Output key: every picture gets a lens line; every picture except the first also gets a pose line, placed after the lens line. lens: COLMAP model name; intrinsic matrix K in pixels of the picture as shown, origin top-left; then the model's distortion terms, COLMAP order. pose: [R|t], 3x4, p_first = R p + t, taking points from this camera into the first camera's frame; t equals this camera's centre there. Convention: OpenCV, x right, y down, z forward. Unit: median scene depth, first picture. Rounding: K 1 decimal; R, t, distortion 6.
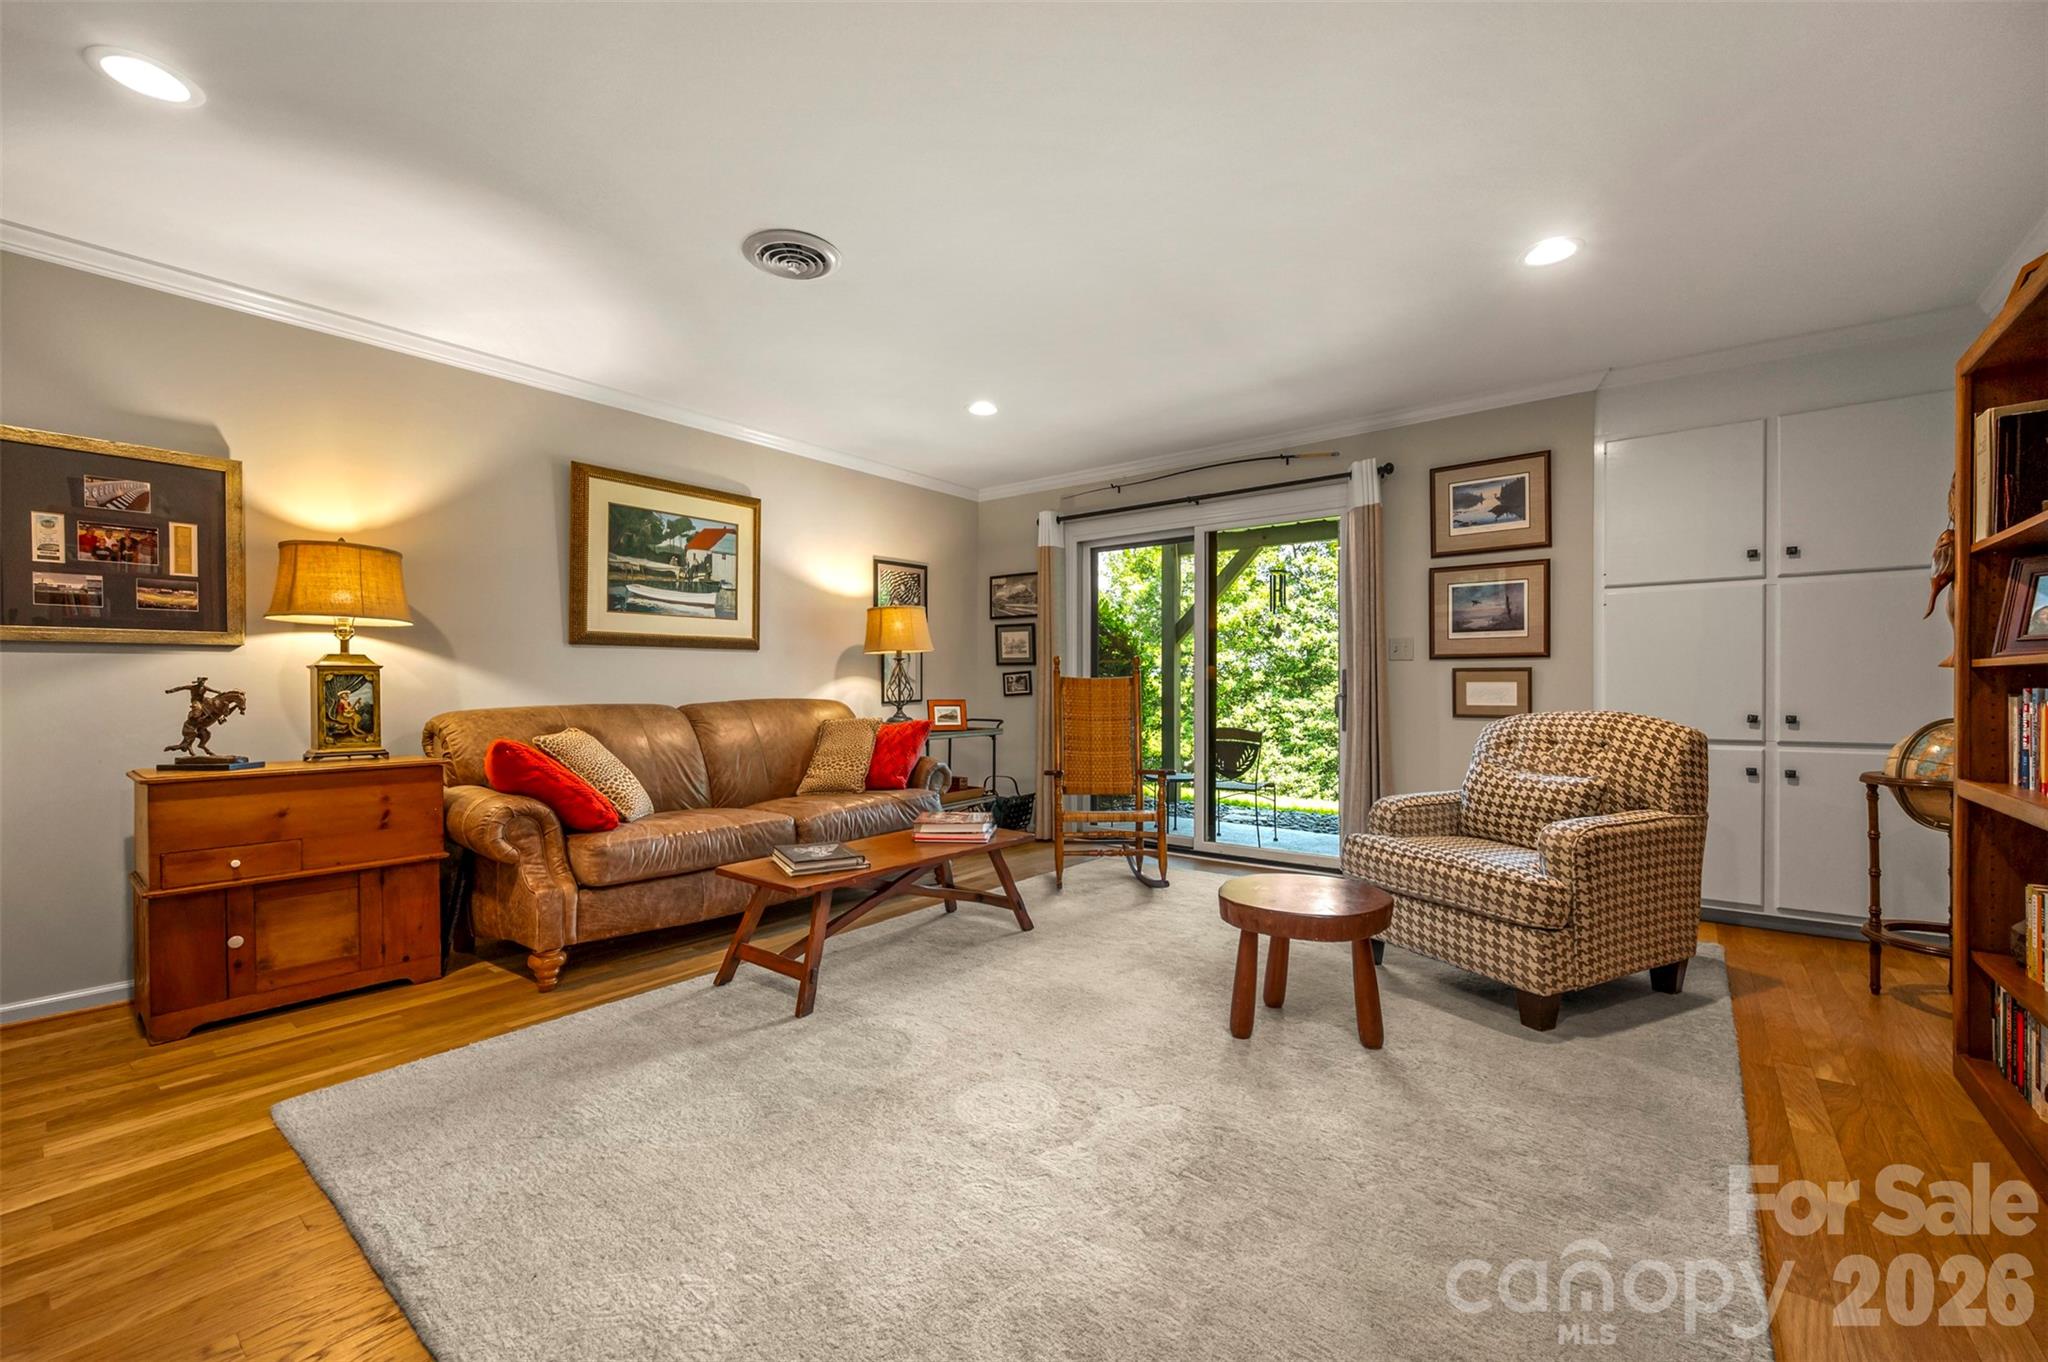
lens RADIAL K [[835.7, 0, 1020.2], [0, 835.7, 685.4], [0, 0, 1]] dist [-0.000880, 0.000043]
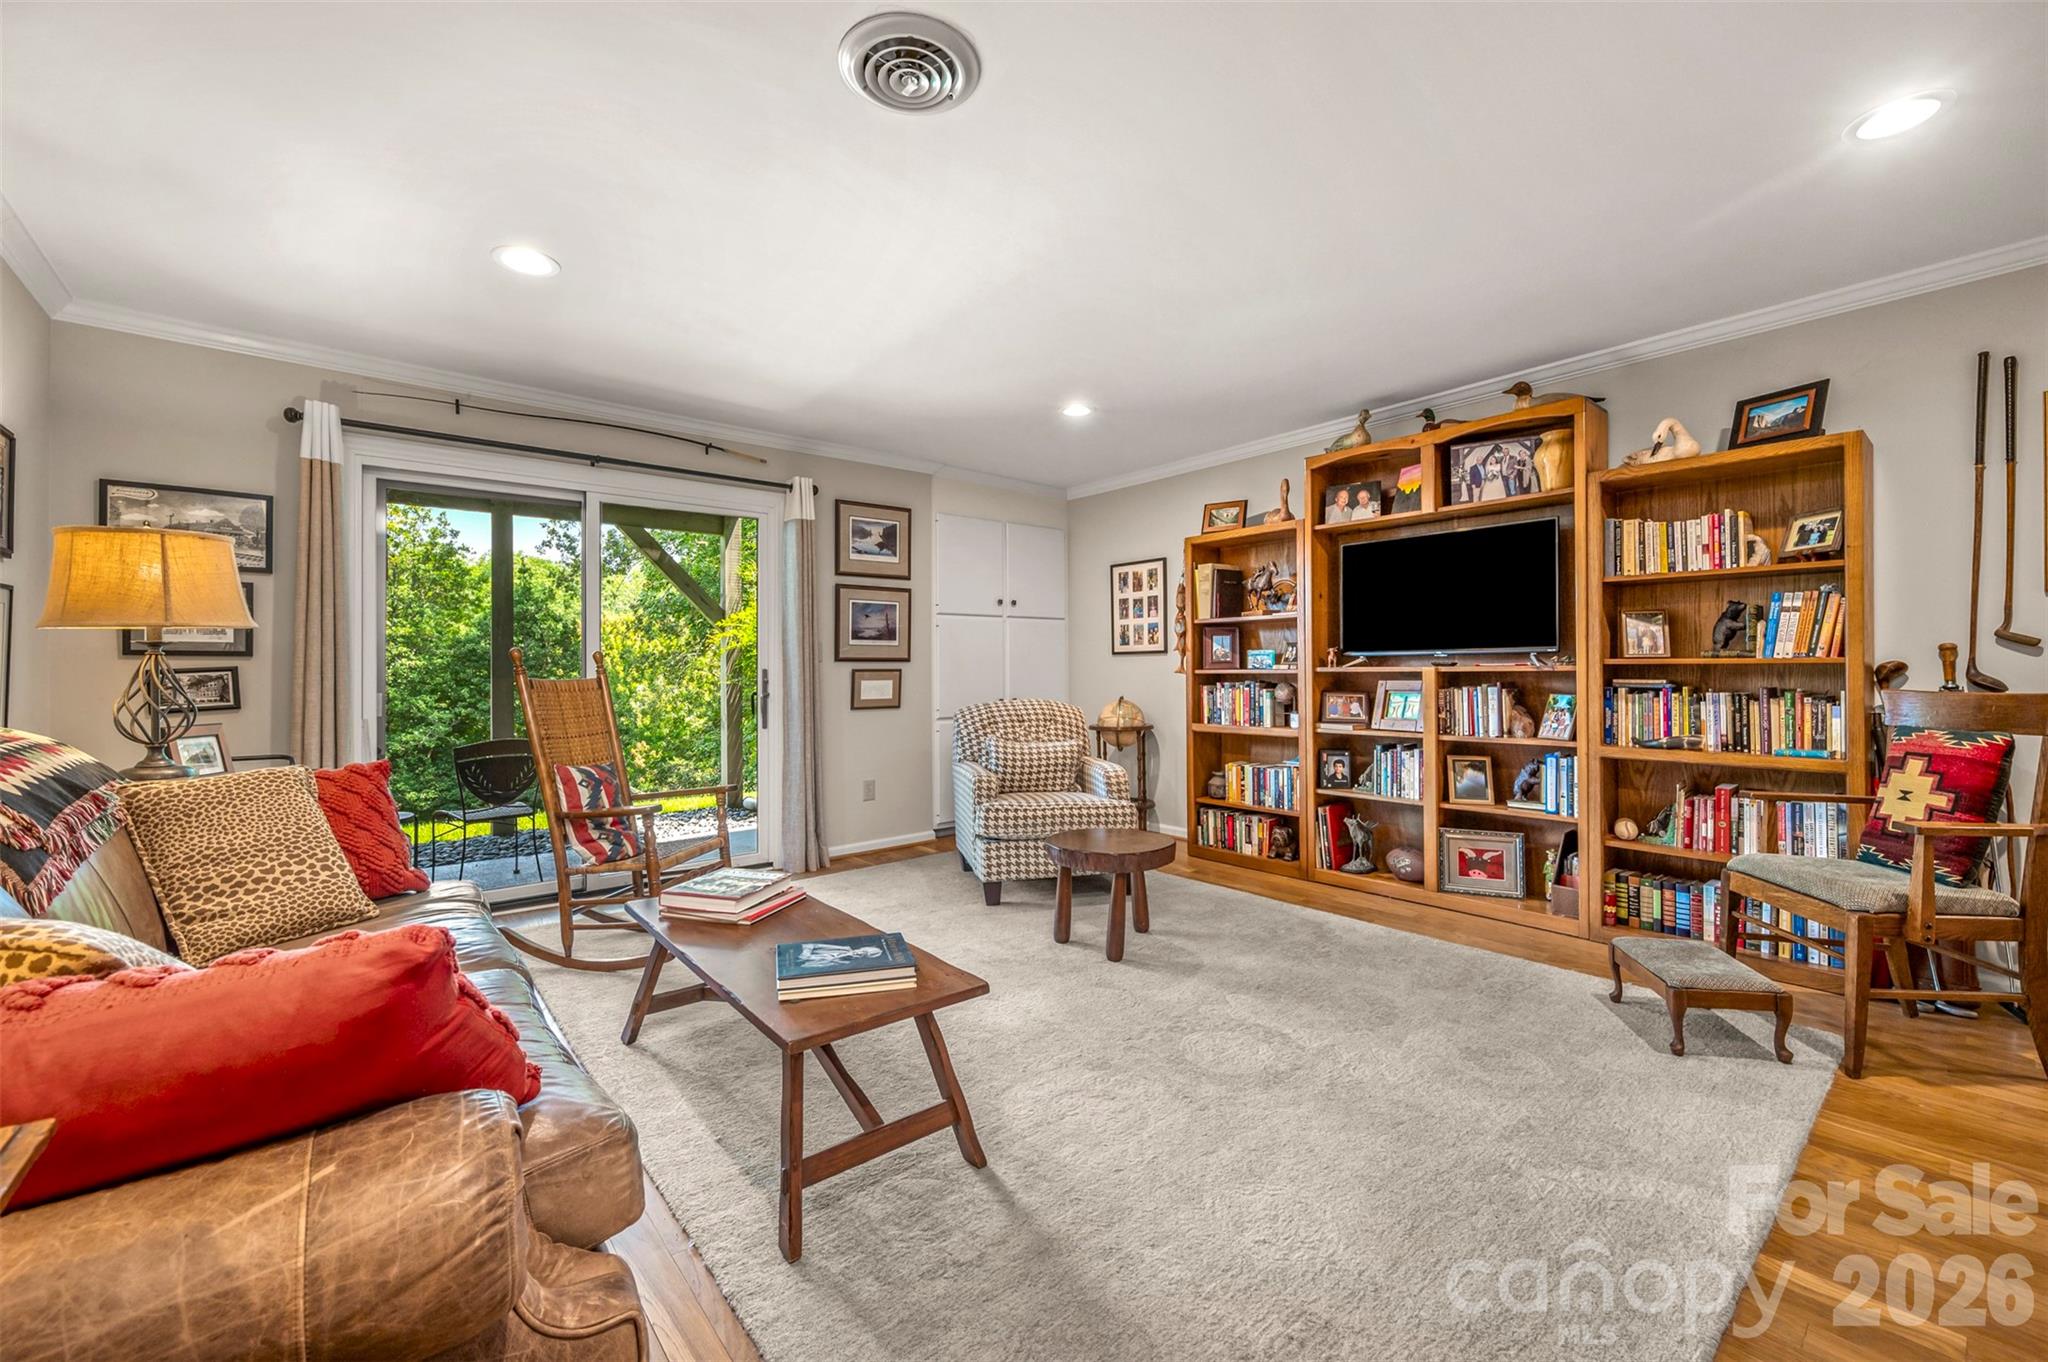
lens RADIAL K [[814.1, 0, 1027.6], [0, 814.1, 680.5], [0, 0, 1]] dist [-0.001274, 0.000385]
pose [[0.207788, -0.013528, 0.978080, -0.596966], [0.004483, 0.999907, 0.012878, -0.018620], [-0.978164, 0.001708, 0.207829, 0.520411]]
